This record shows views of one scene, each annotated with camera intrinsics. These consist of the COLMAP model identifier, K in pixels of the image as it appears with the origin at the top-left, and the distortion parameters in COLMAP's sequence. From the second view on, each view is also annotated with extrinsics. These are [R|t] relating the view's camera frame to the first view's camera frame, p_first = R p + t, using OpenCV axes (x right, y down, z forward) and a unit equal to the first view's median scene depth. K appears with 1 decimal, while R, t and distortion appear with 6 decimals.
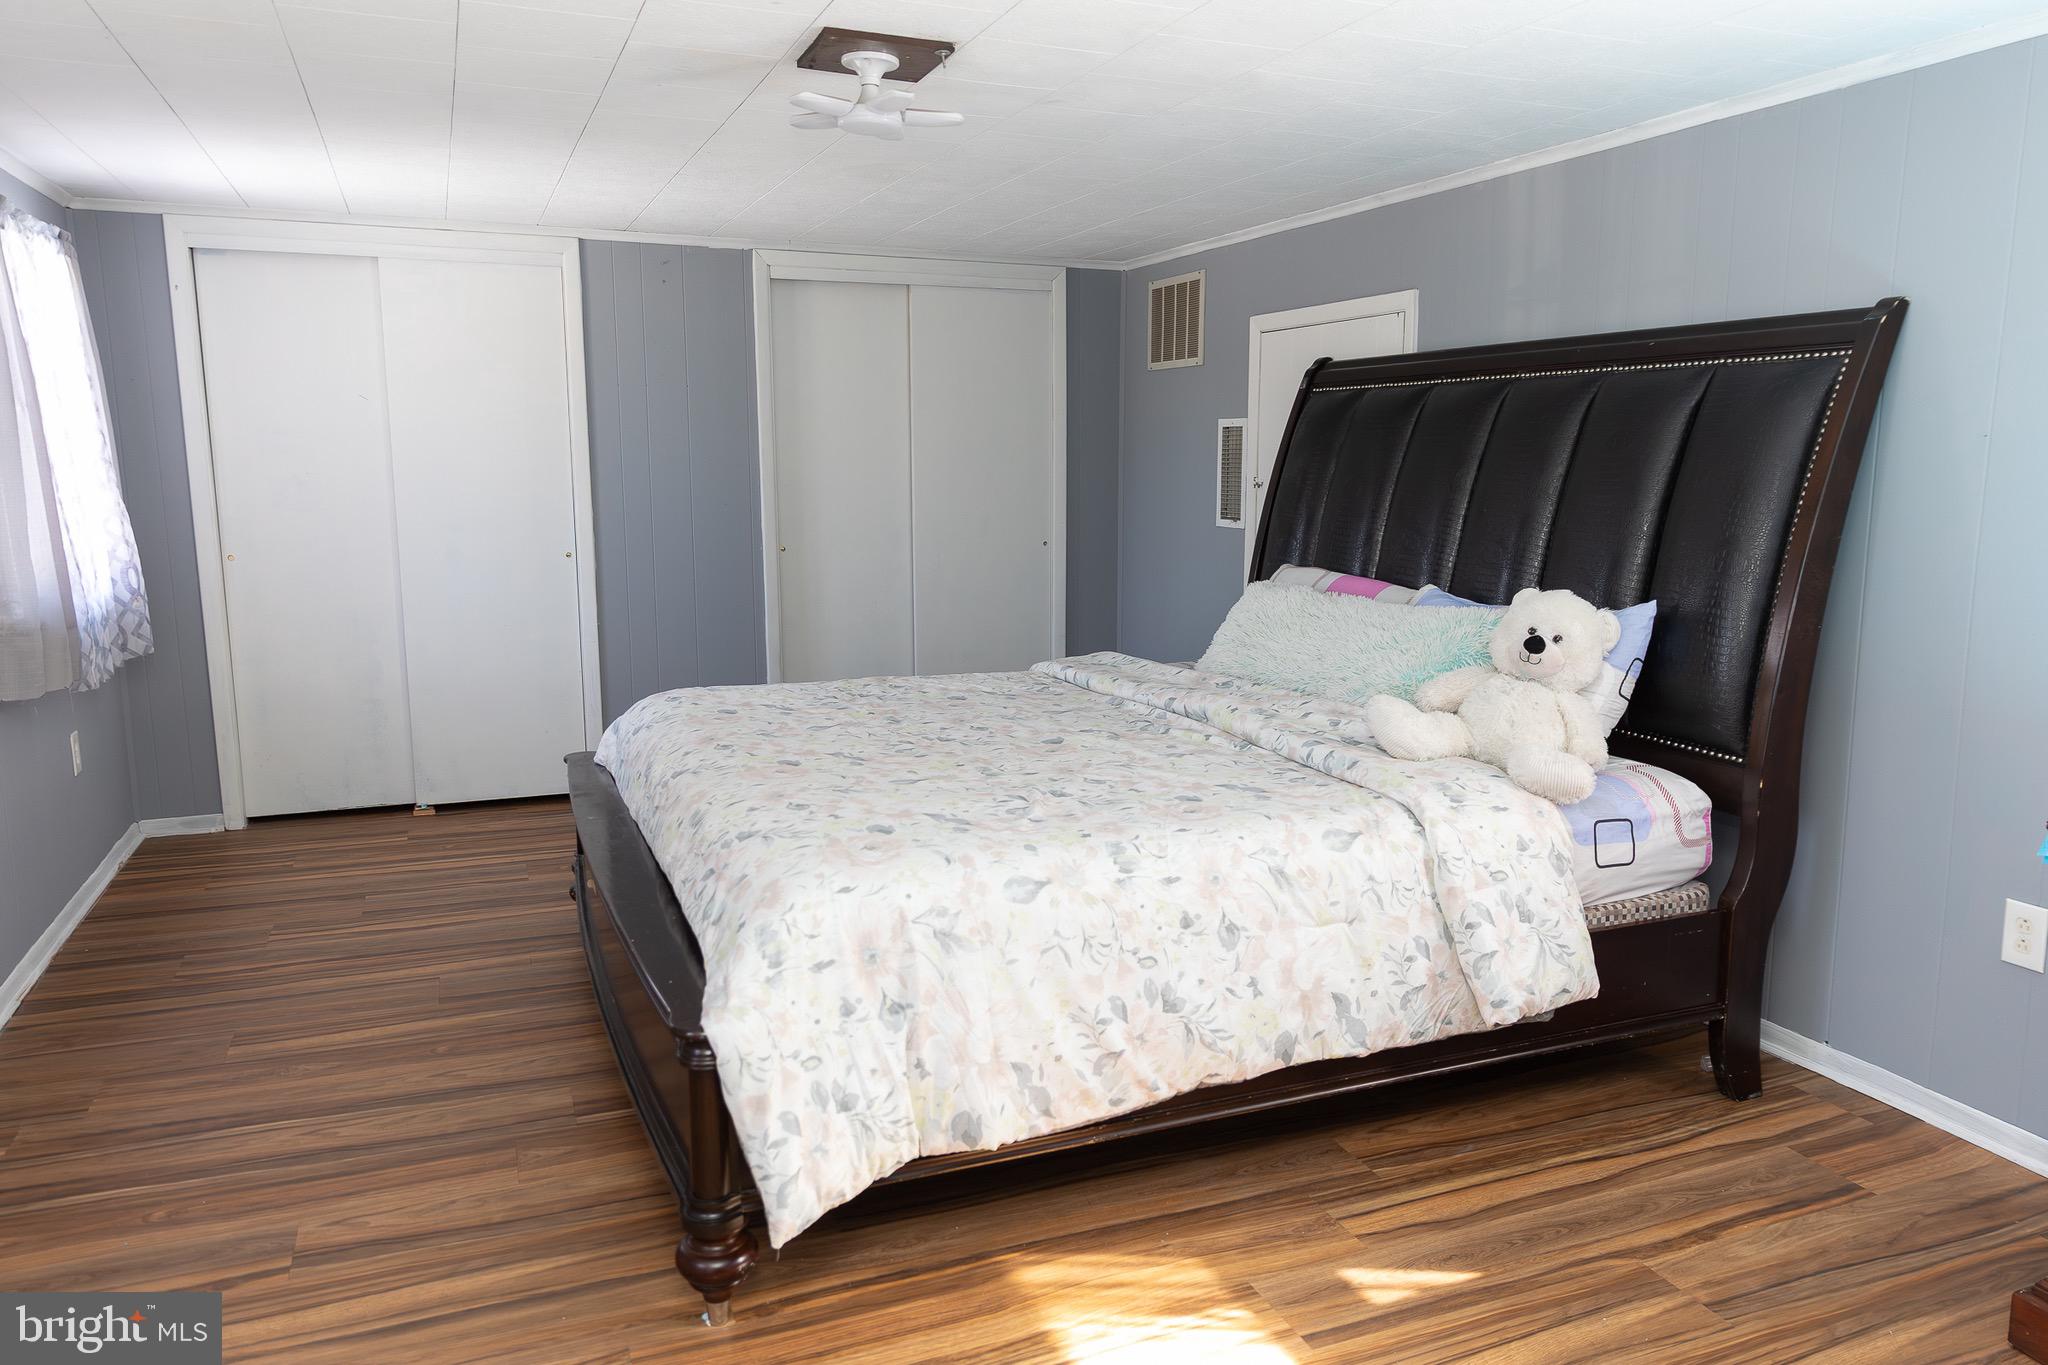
lens RADIAL K [[1368.1, 0, 1016.1], [0, 1368.1, 687.8], [0, 0, 1]] dist [0.017921, -0.009530]
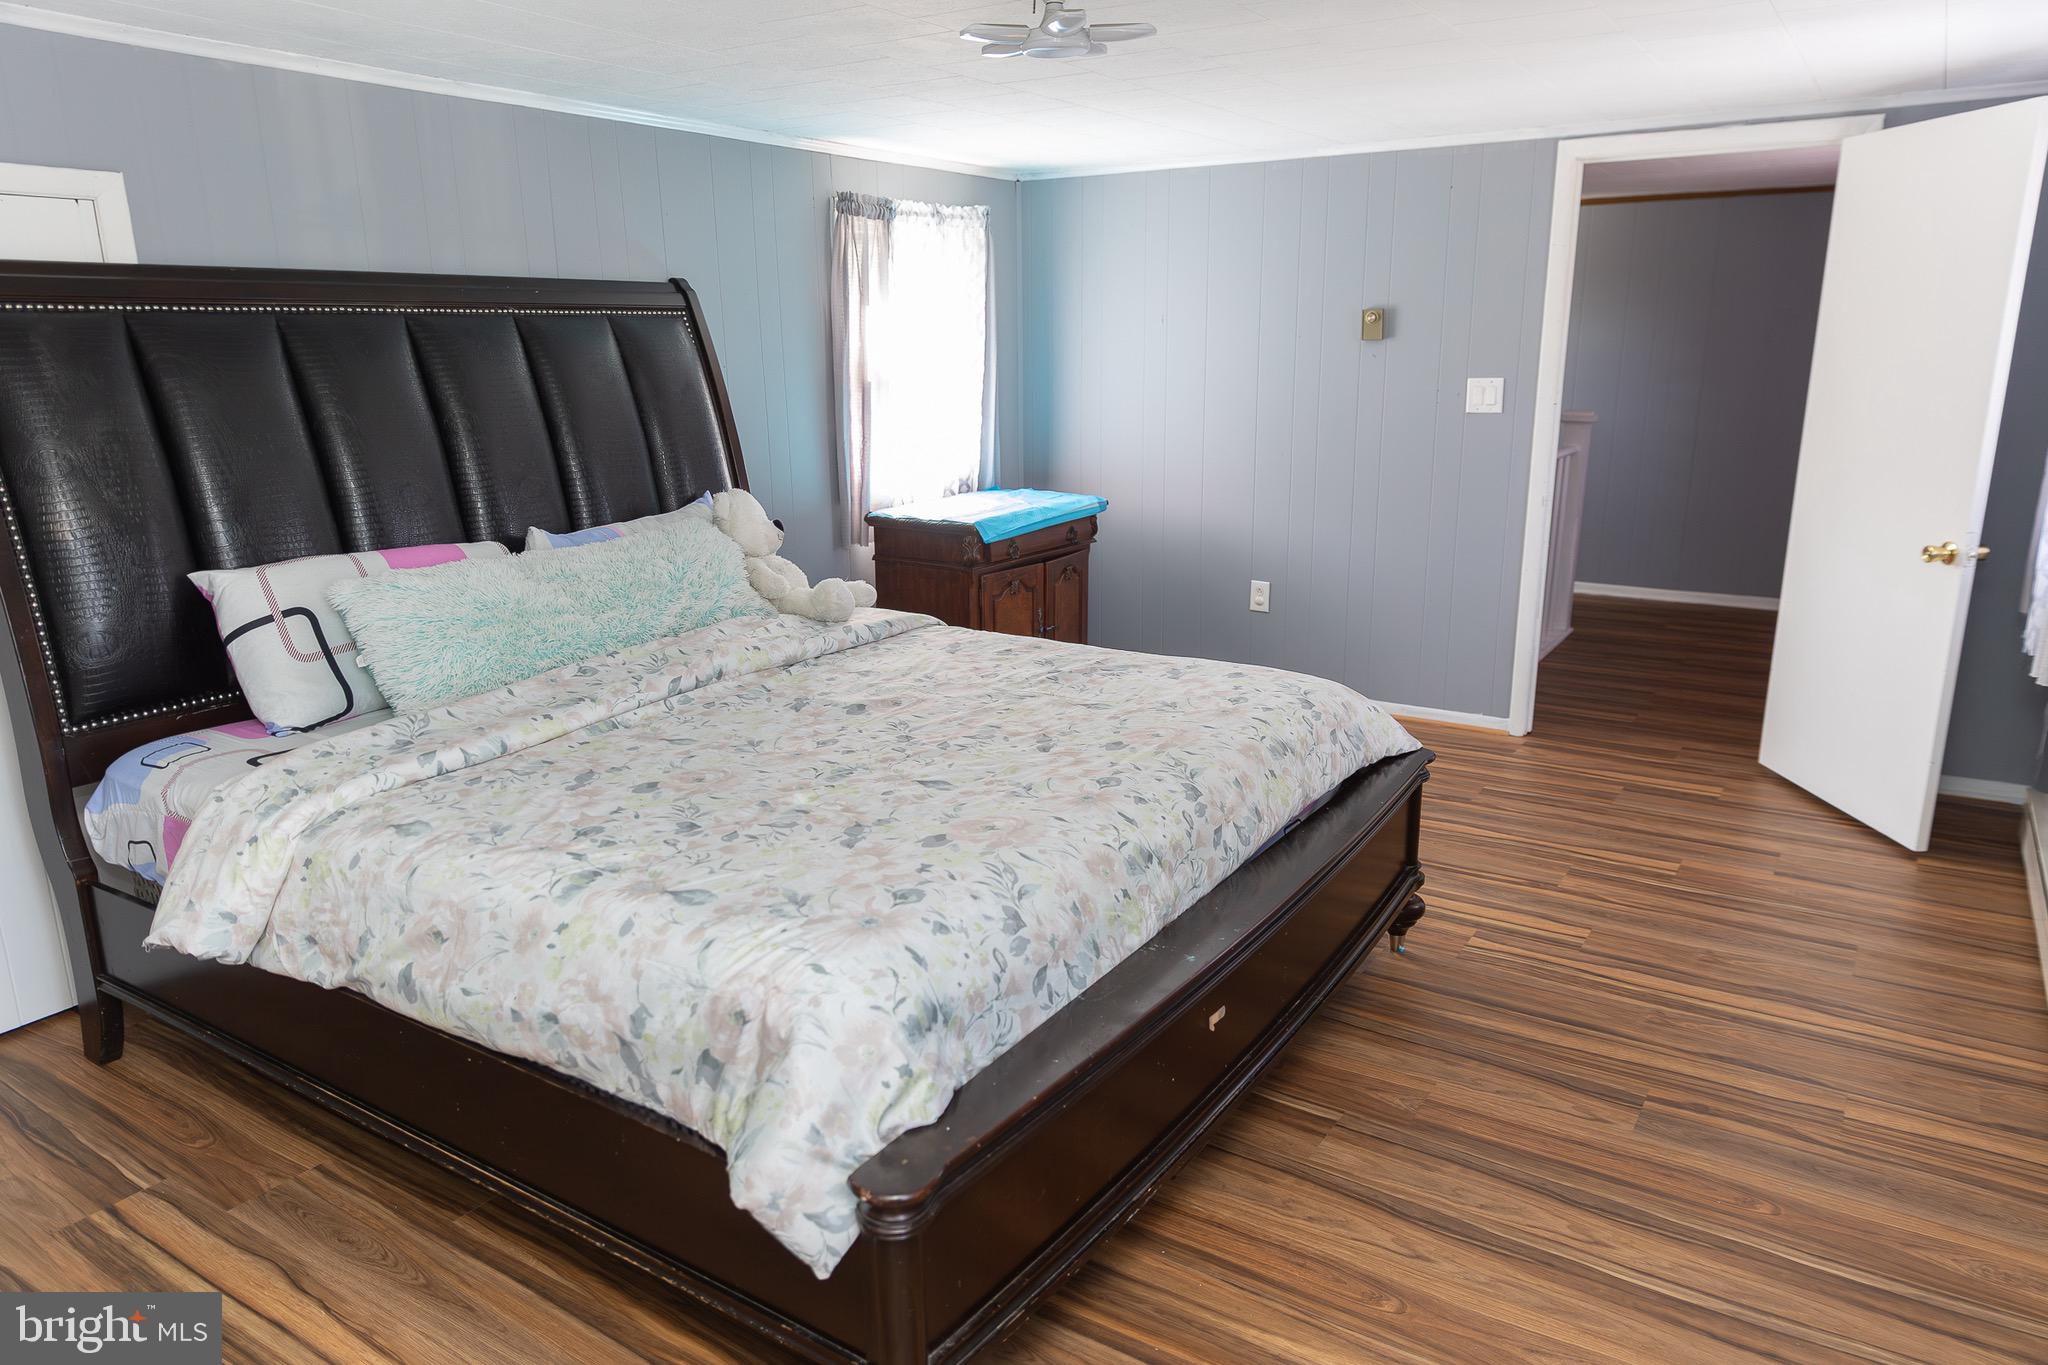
lens RADIAL K [[1368.1, 0, 1017.8], [0, 1368.1, 677.4], [0, 0, 1]] dist [0.017921, -0.009530]
pose [[-0.562015, -0.203029, 0.801822, -0.960311], [0.149984, 0.928320, 0.340186, -0.348203], [-0.813415, 0.311450, -0.491279, 1.668134]]
